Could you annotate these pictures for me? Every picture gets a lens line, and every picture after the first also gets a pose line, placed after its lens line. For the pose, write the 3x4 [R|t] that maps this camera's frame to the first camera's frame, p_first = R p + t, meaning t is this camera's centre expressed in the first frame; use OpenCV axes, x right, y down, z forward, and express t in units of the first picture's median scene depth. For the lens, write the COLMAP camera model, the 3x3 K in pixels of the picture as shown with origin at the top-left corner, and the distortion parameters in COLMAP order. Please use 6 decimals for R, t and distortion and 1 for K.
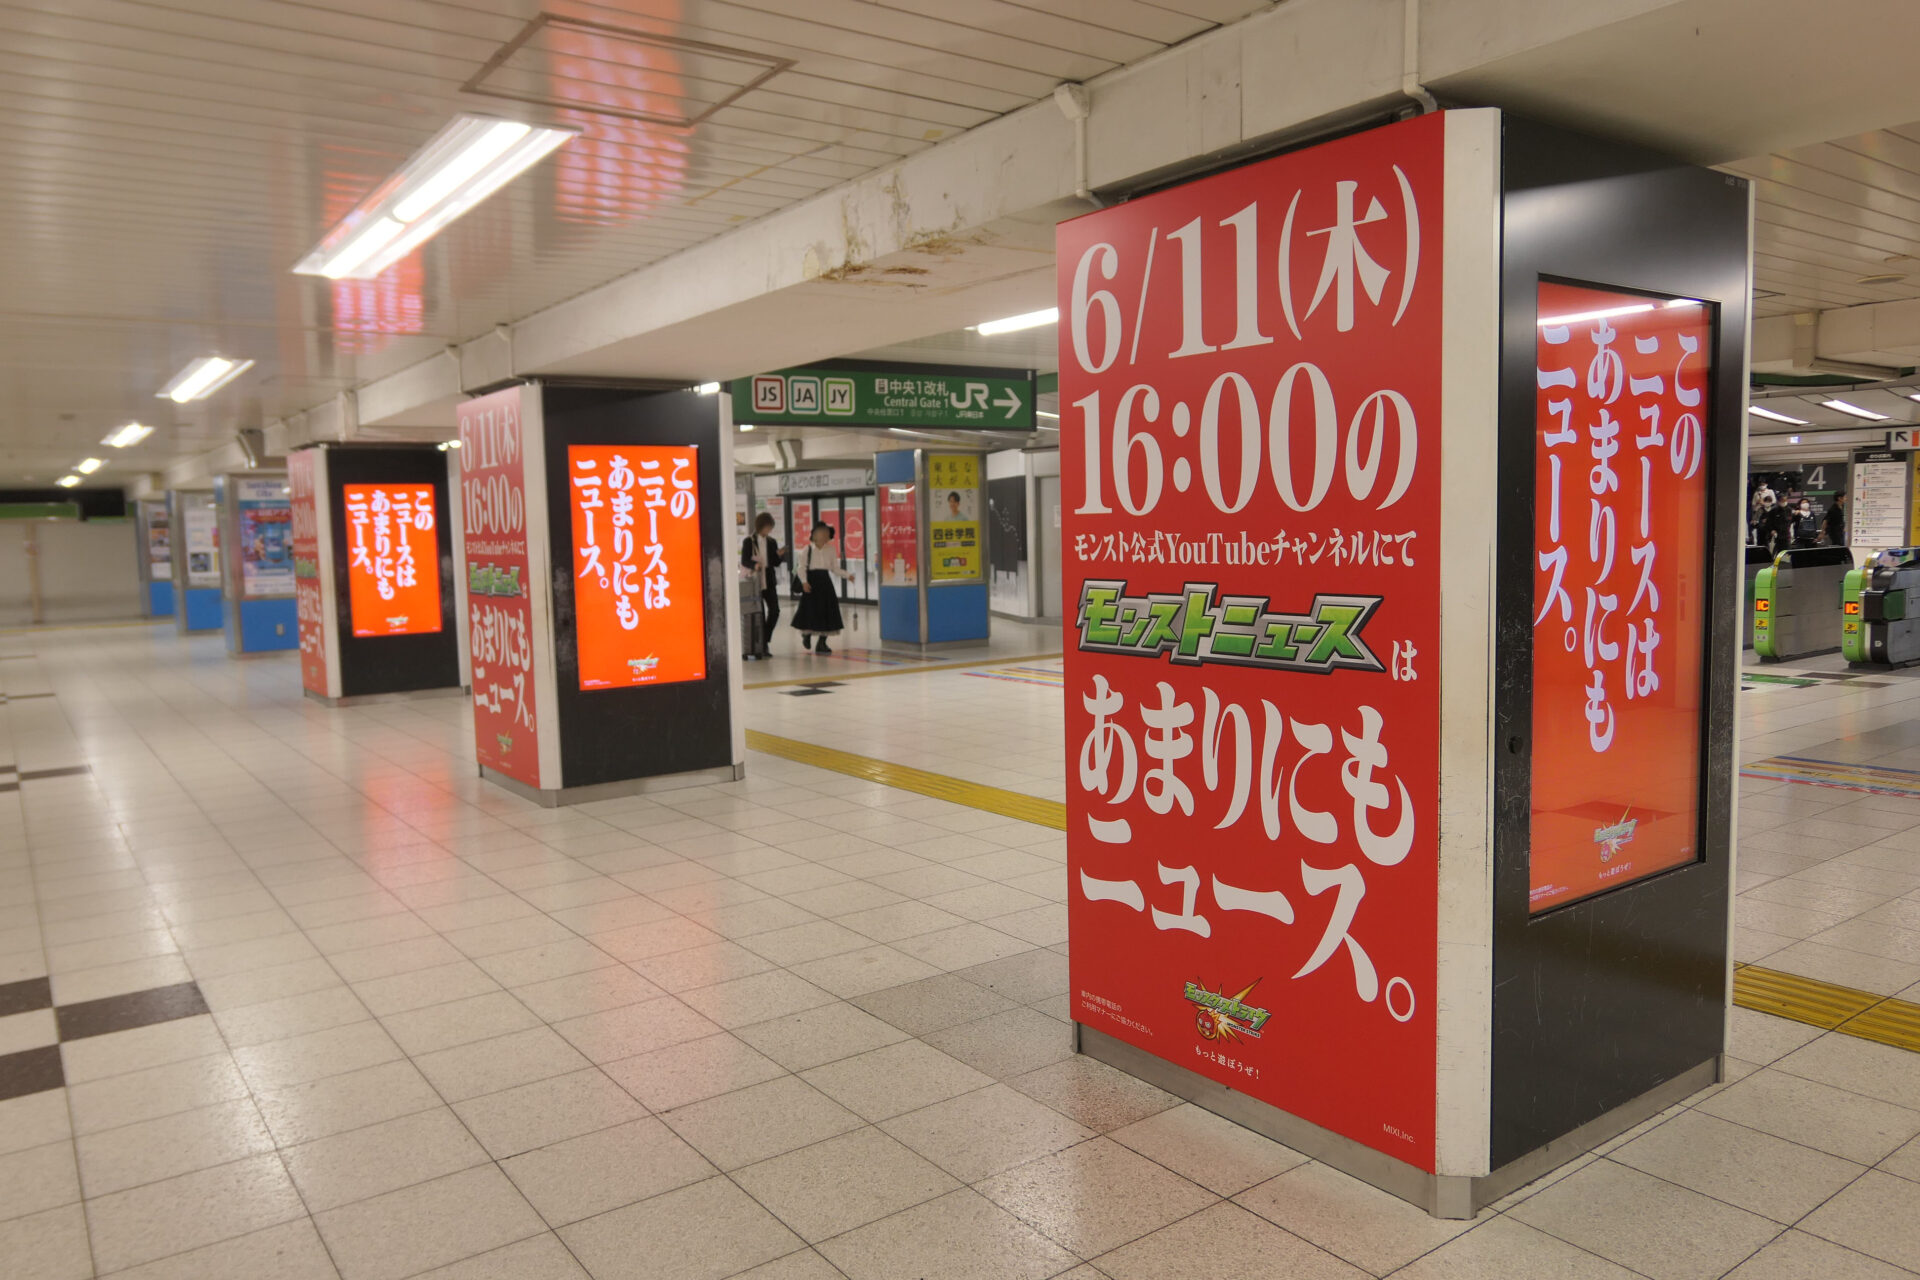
lens RADIAL K [[1353.0, 0, 959.9], [0, 1353.0, 639.7], [0, 0, 1]] dist [-0.012278, 0.004194]
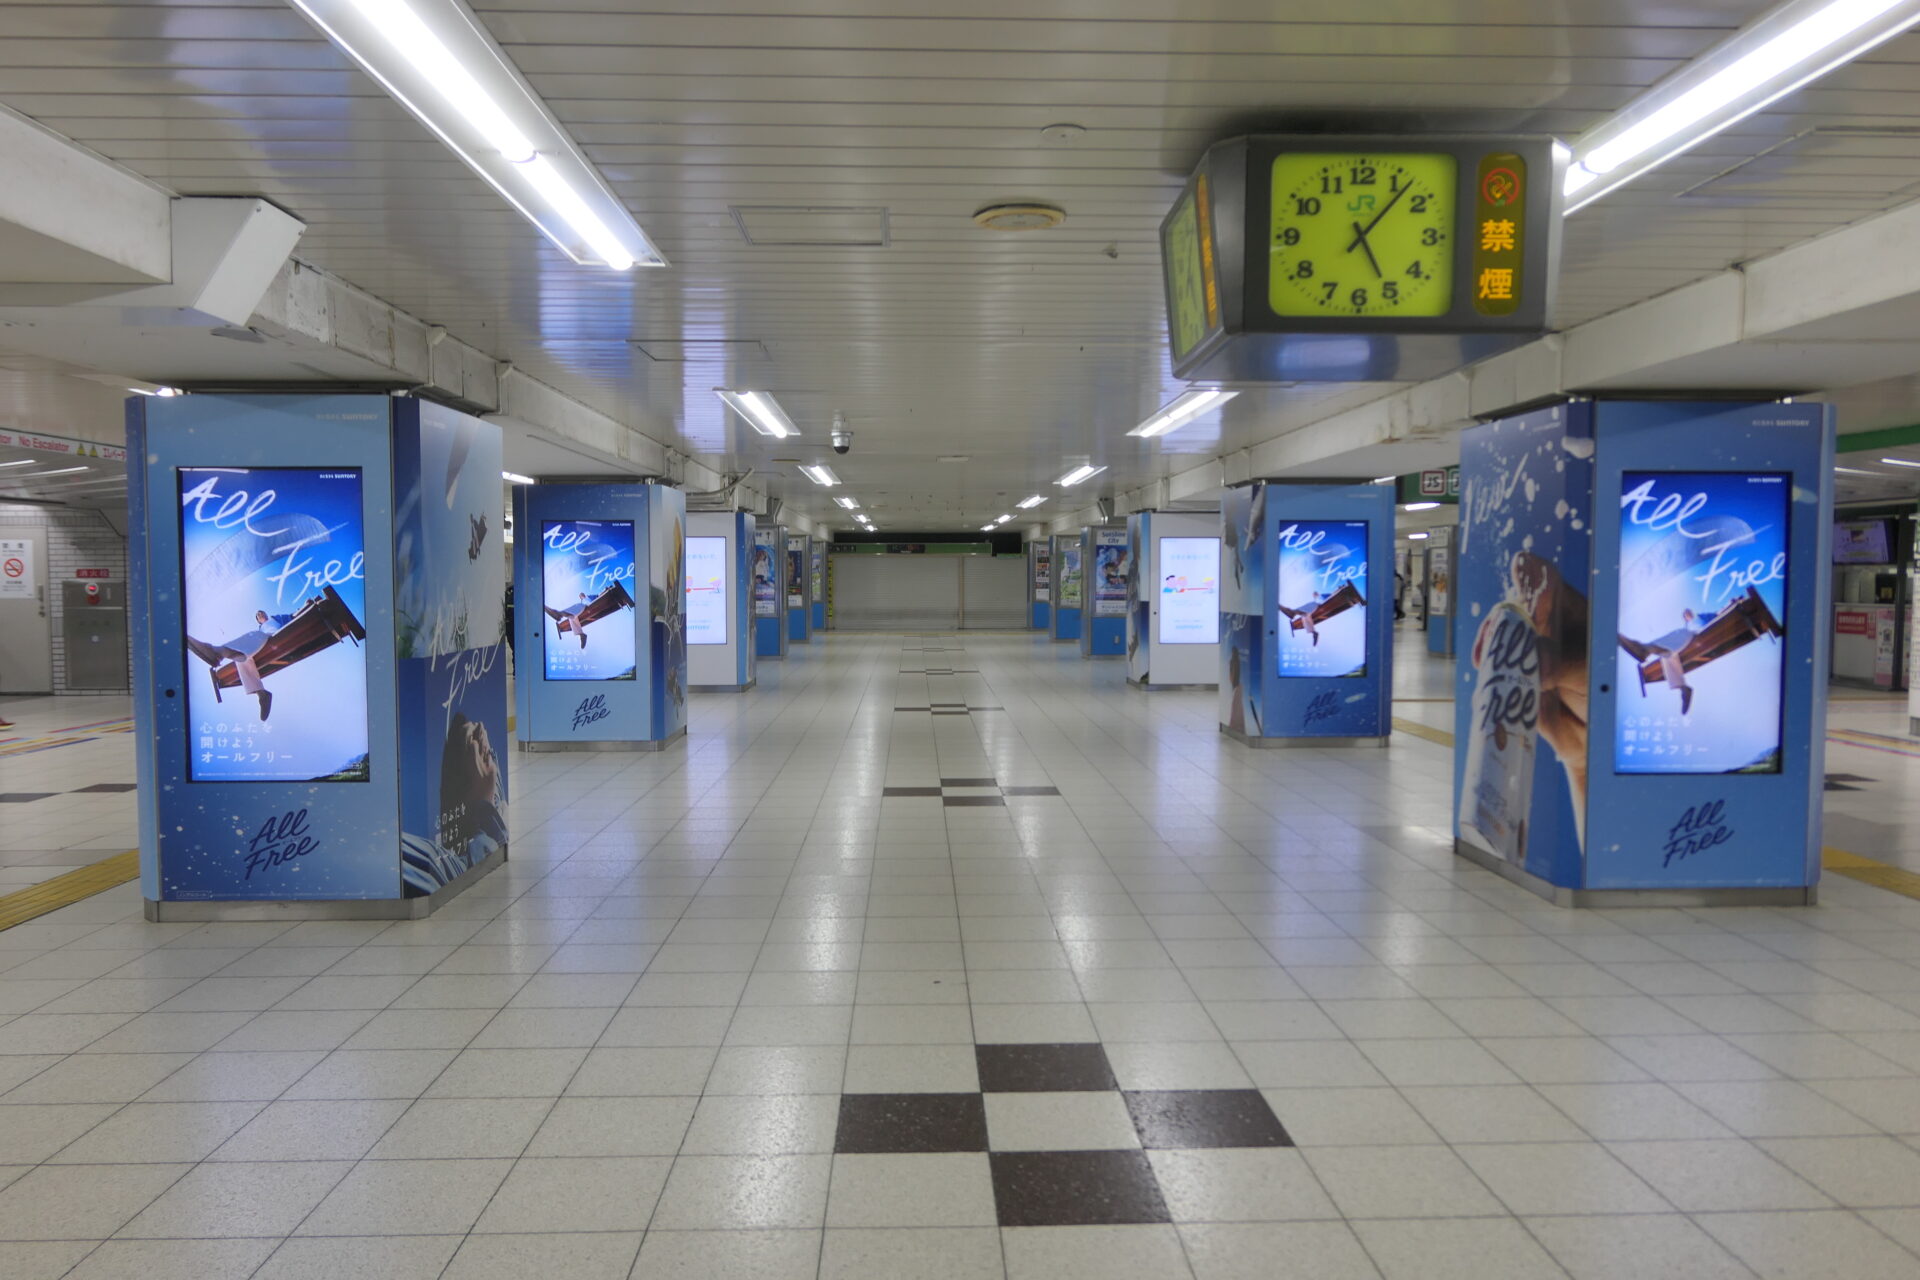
lens RADIAL K [[1342.6, 0, 956.8], [0, 1342.6, 639.9], [0, 0, 1]] dist [-0.004698, 0.001558]
pose [[0.828180, 0.053468, -0.557906, 0.231381], [-0.069564, 0.997548, -0.007662, 0.027269], [0.556128, 0.045156, 0.829869, -0.418542]]
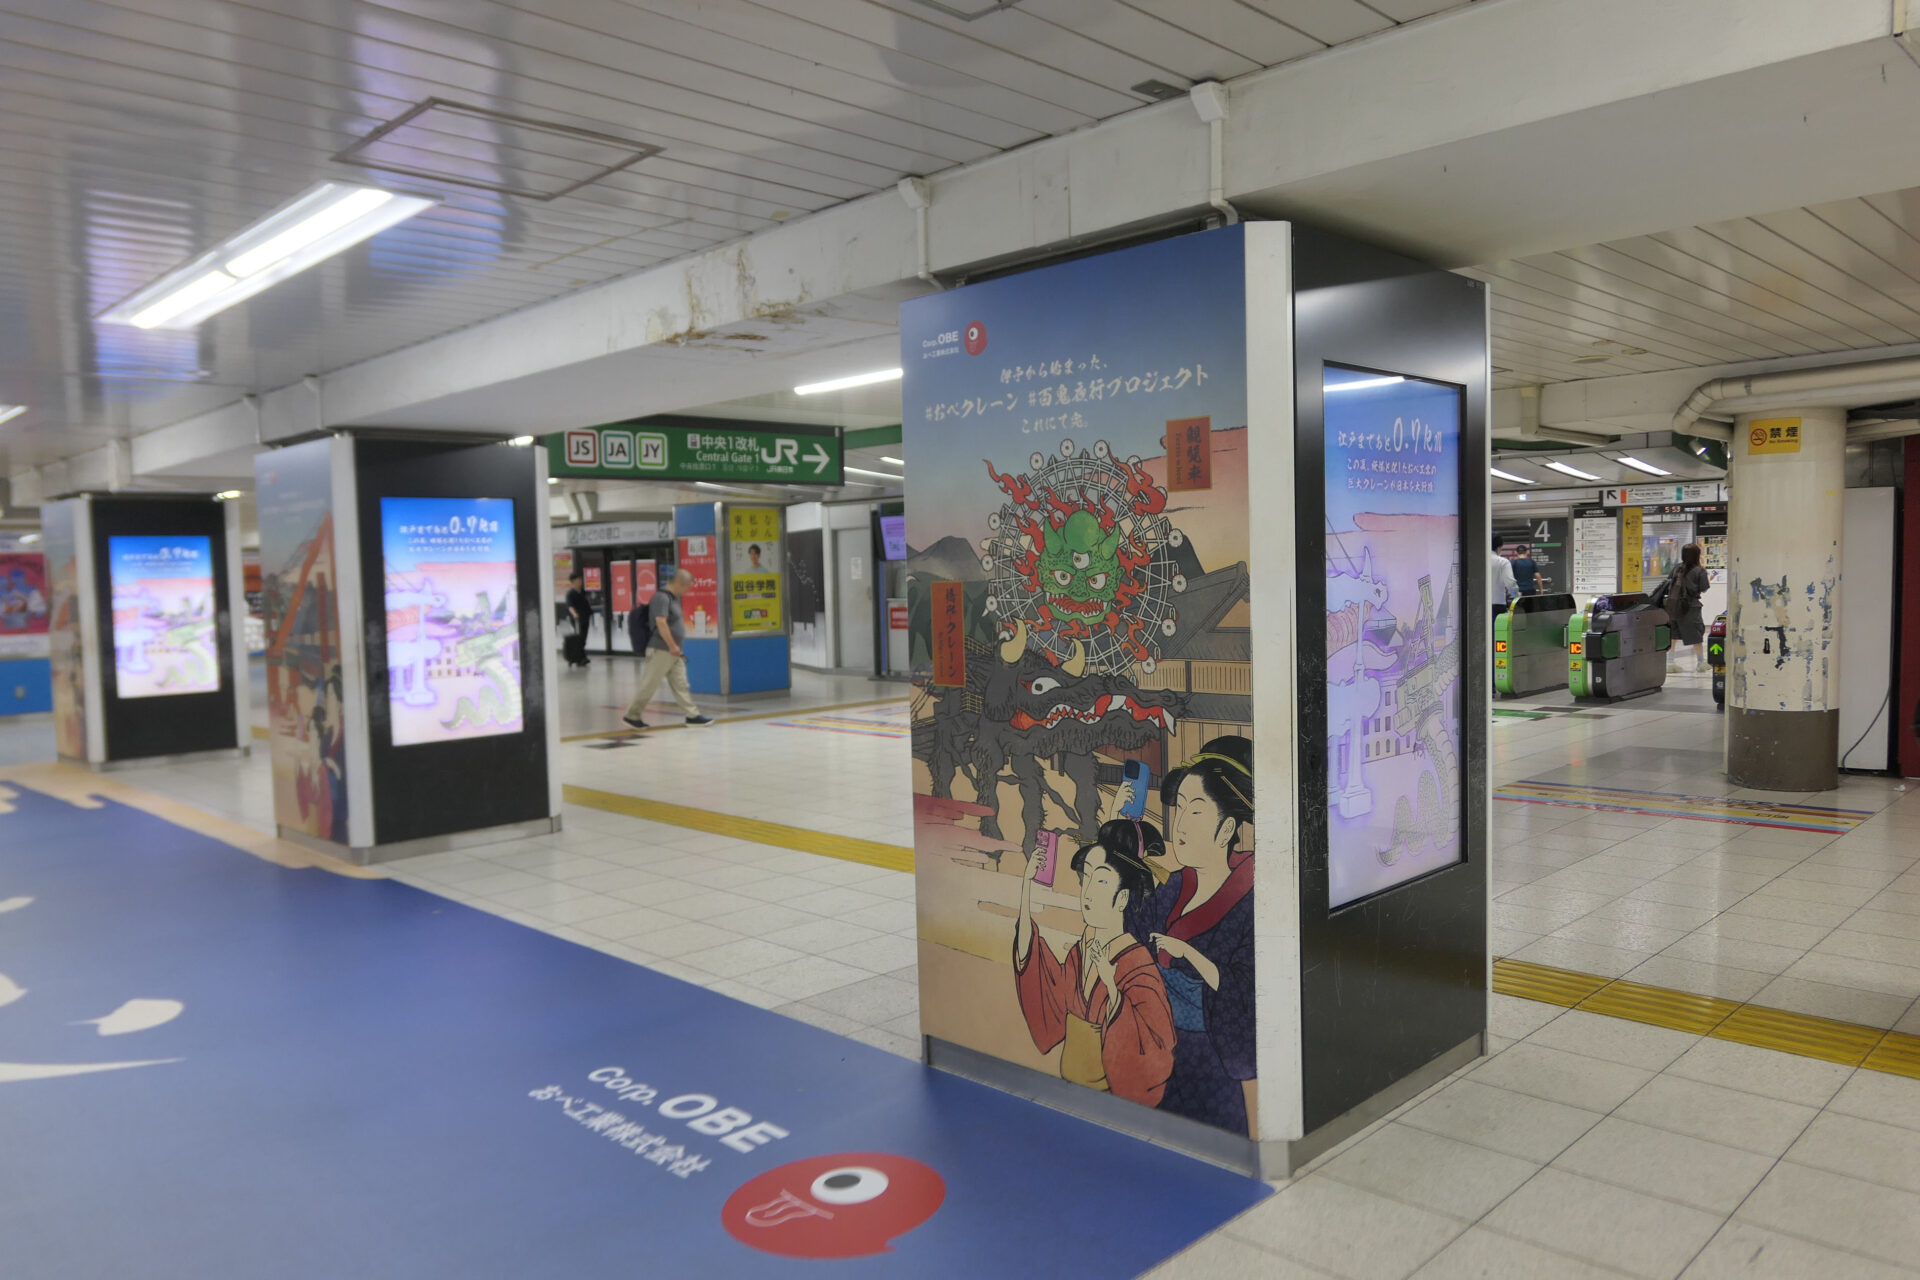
lens RADIAL K [[1353.9, 0, 958.3], [0, 1353.9, 644.7], [0, 0, 1]] dist [-0.005128, -0.005707]
pose [[0.987677, -0.011402, 0.156092, -0.022437], [0.016819, 0.999300, -0.033429, 0.003314], [-0.155602, 0.035643, 0.987177, -0.033066]]
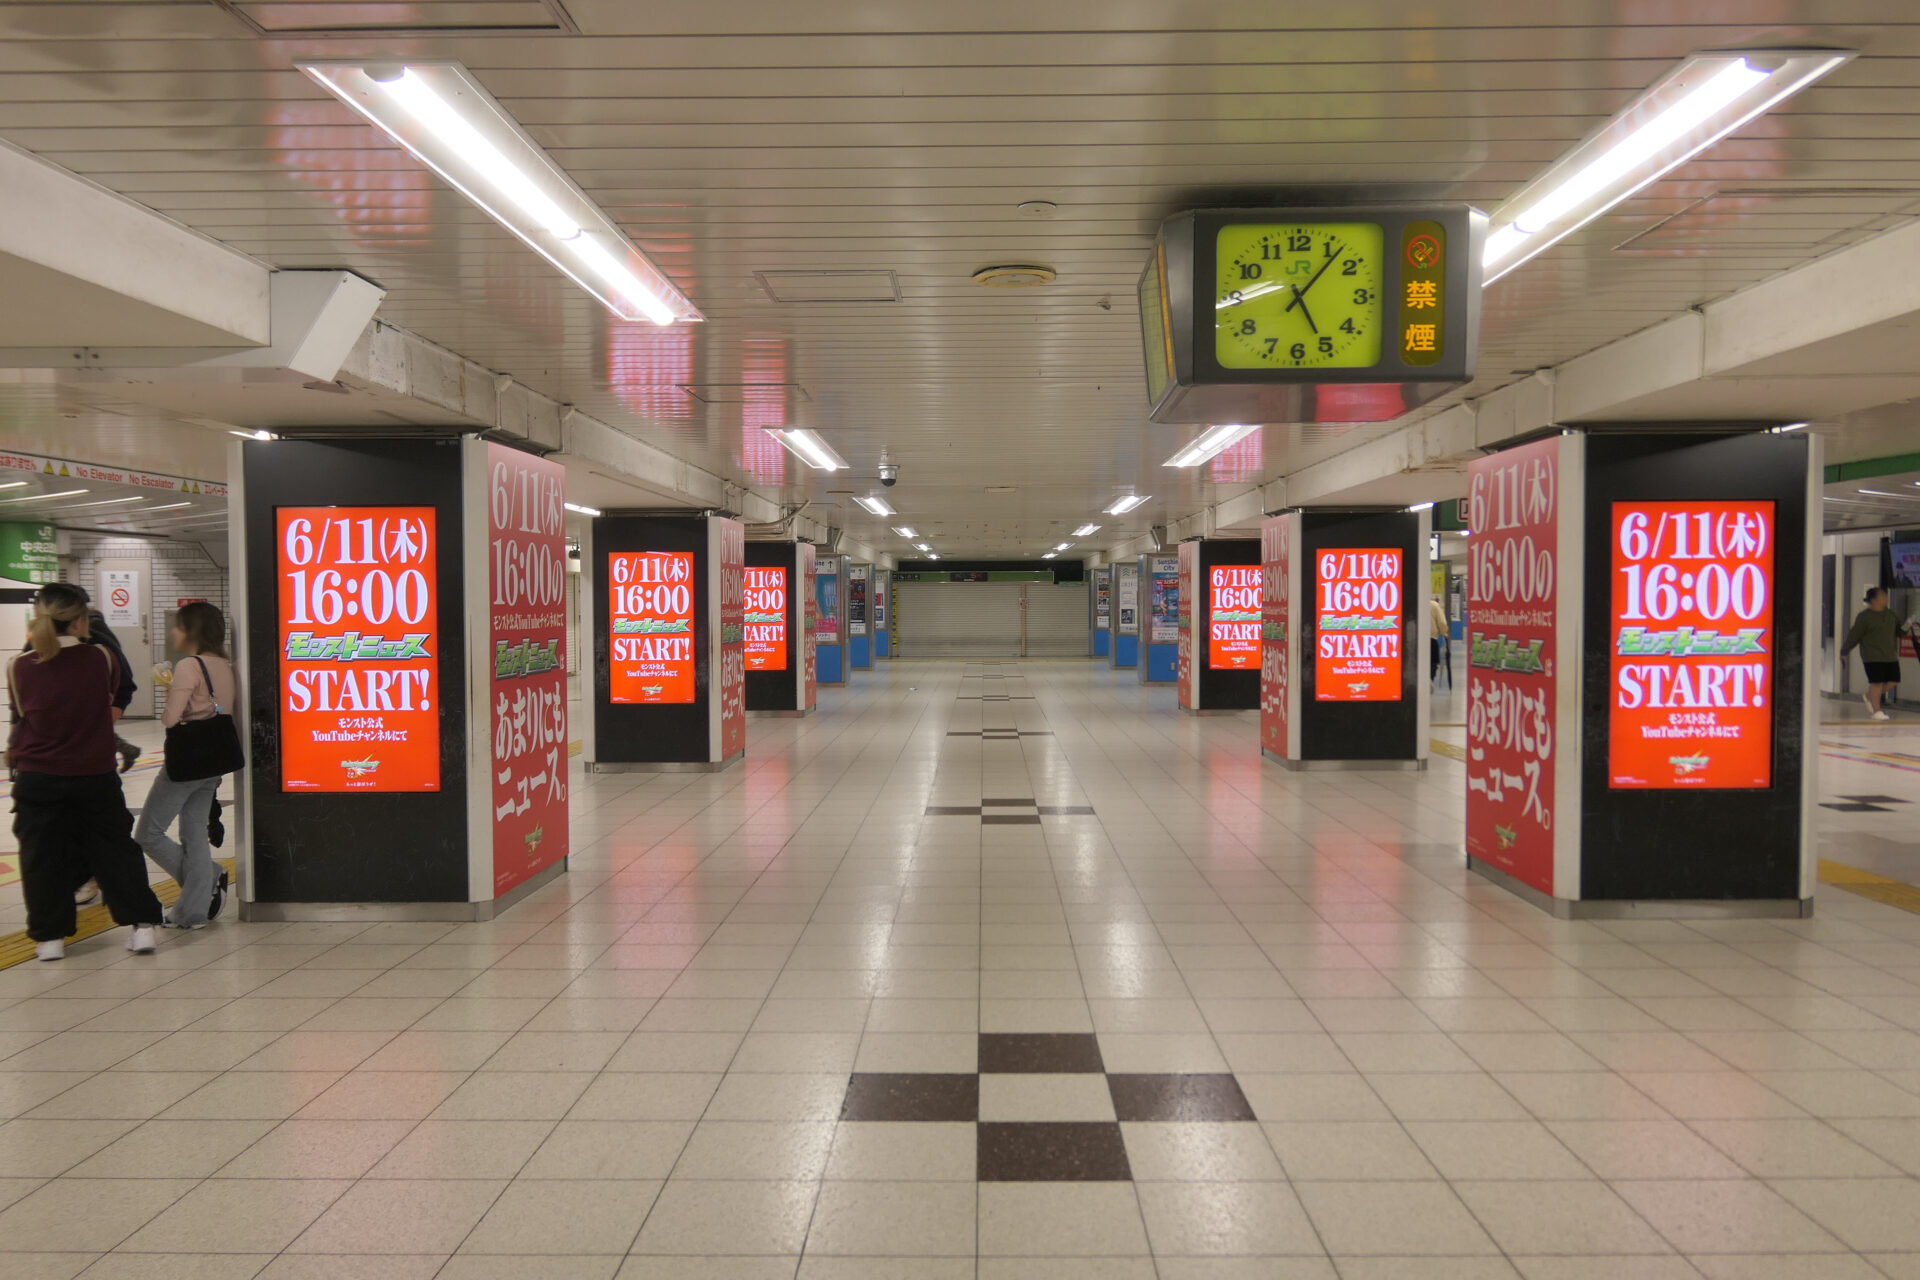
lens RADIAL K [[1343.8, 0, 968.2], [0, 1343.8, 643.9], [0, 0, 1]] dist [-0.004163, -0.003178]
pose [[0.803006, 0.041257, -0.594541, 0.276413], [-0.067998, 0.997429, -0.022626, 0.028933], [0.592079, 0.058596, 0.803747, -0.441000]]
